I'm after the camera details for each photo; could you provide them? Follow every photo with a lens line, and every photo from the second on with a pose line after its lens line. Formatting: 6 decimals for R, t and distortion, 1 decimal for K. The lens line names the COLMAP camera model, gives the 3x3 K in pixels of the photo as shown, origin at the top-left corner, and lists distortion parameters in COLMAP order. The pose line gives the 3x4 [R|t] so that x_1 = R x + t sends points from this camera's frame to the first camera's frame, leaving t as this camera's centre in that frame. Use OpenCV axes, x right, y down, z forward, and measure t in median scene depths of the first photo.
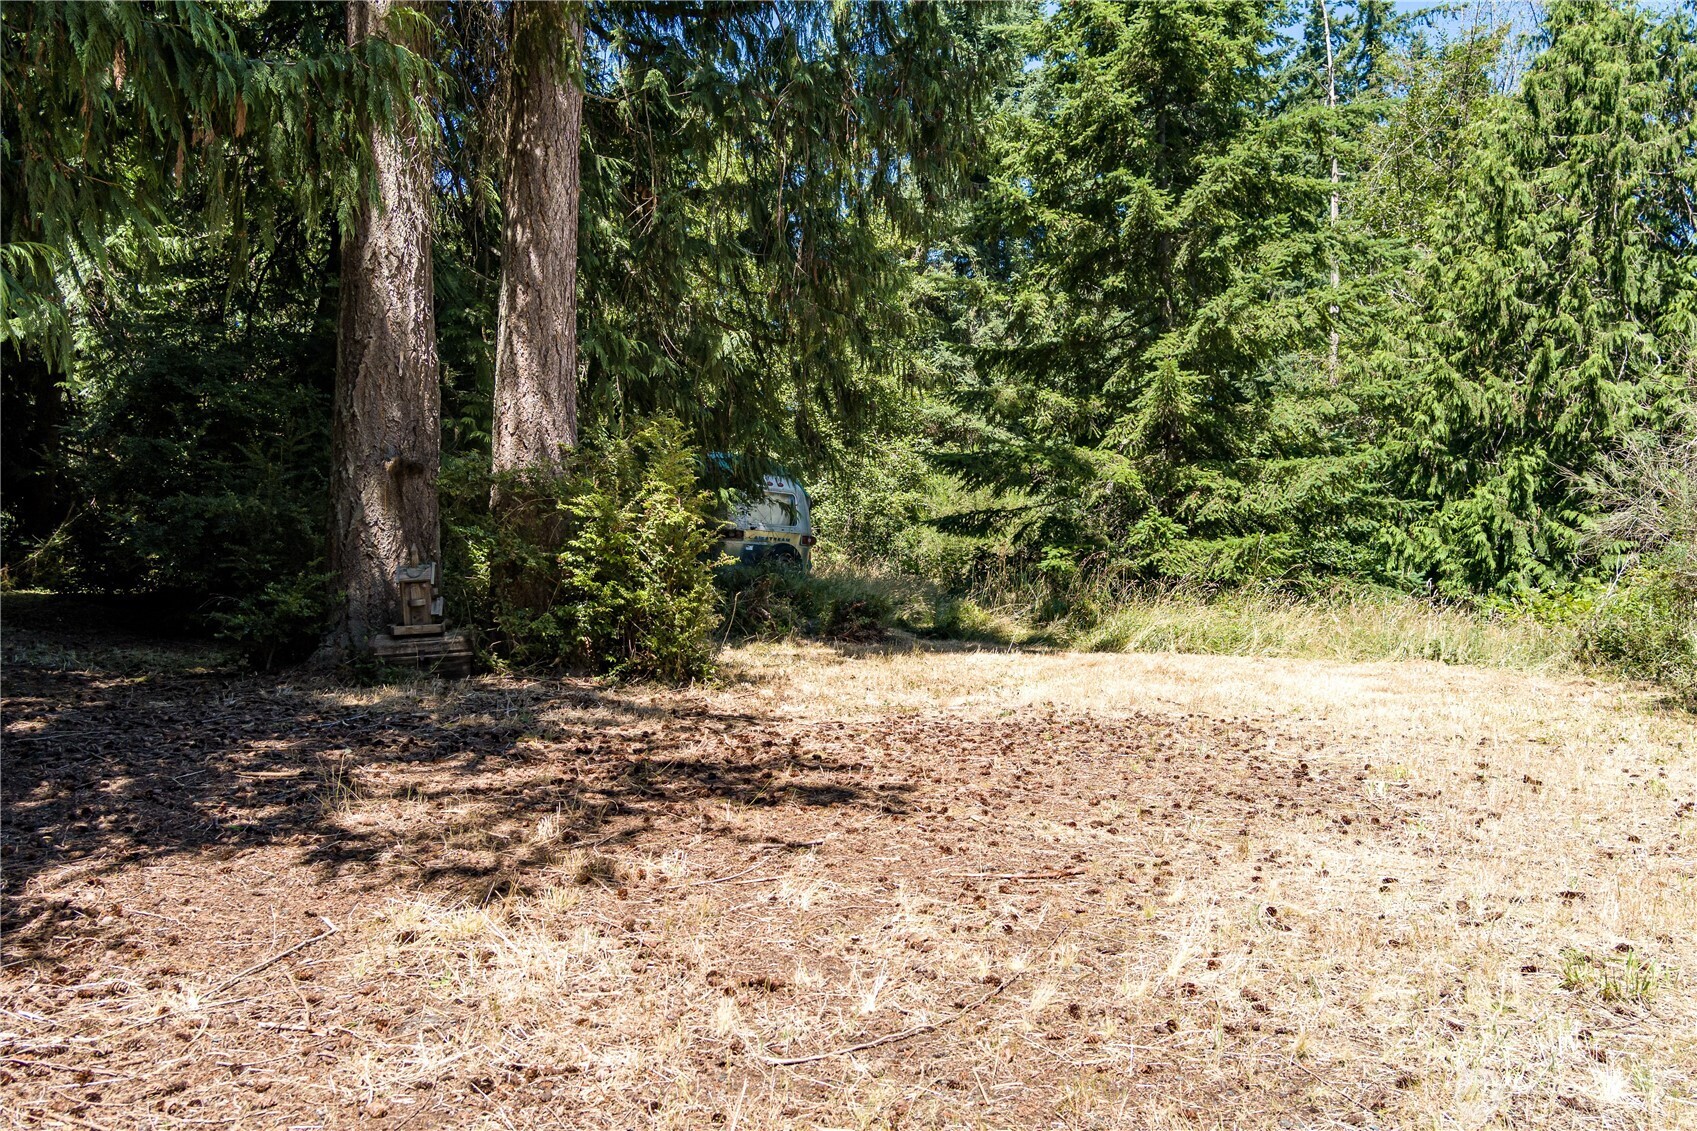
lens RADIAL K [[1361.4, 0, 851.7], [0, 1361.4, 567.4], [0, 0, 1]] dist [-0.004209, 0.032036]
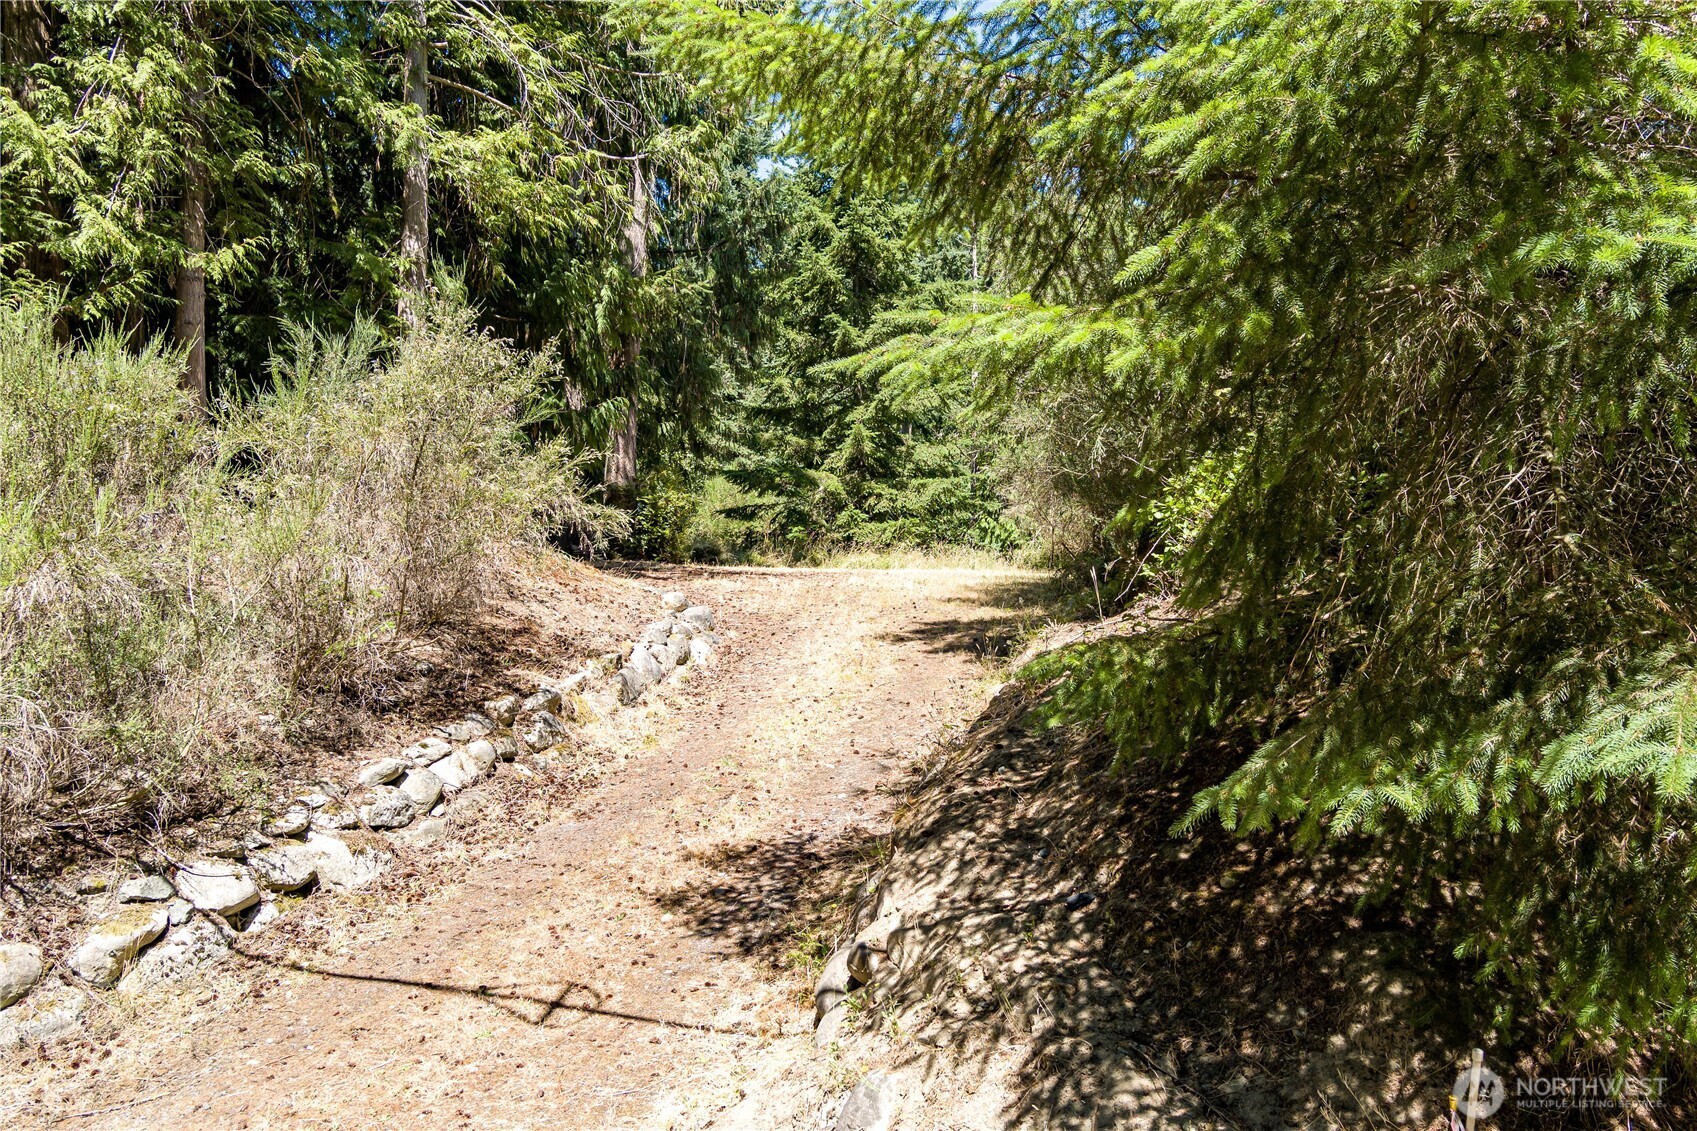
lens RADIAL K [[1361.4, 0, 846.6], [0, 1361.4, 578.6], [0, 0, 1]] dist [-0.004209, 0.032036]
pose [[0.977630, 0.001082, 0.210329, -0.142532], [-0.002868, 0.999962, 0.008186, 0.034781], [-0.210312, -0.008606, 0.977596, -0.669187]]
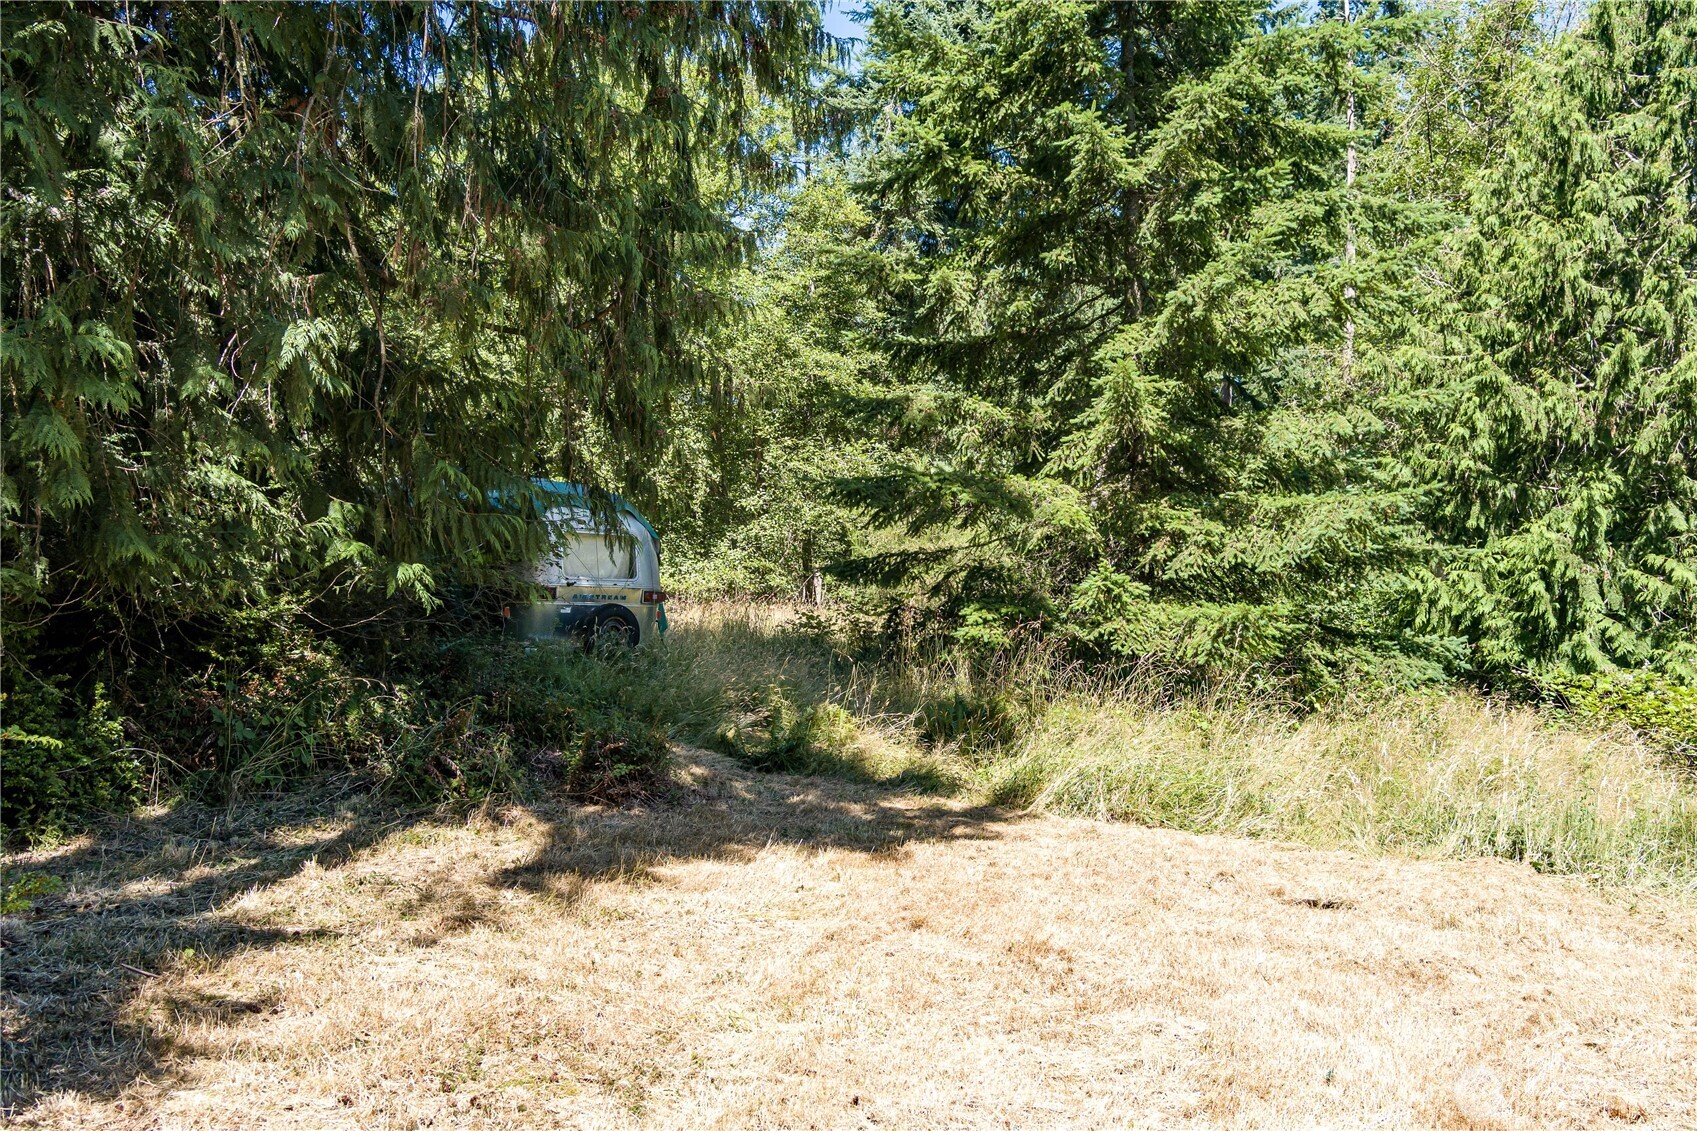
lens RADIAL K [[1361.4, 0, 854.3], [0, 1361.4, 570.1], [0, 0, 1]] dist [-0.004209, 0.032036]
pose [[0.999973, 0.003890, -0.006233, 0.078105], [-0.003826, 0.999939, 0.010352, -0.039863], [0.006273, -0.010328, 0.999927, 0.225589]]
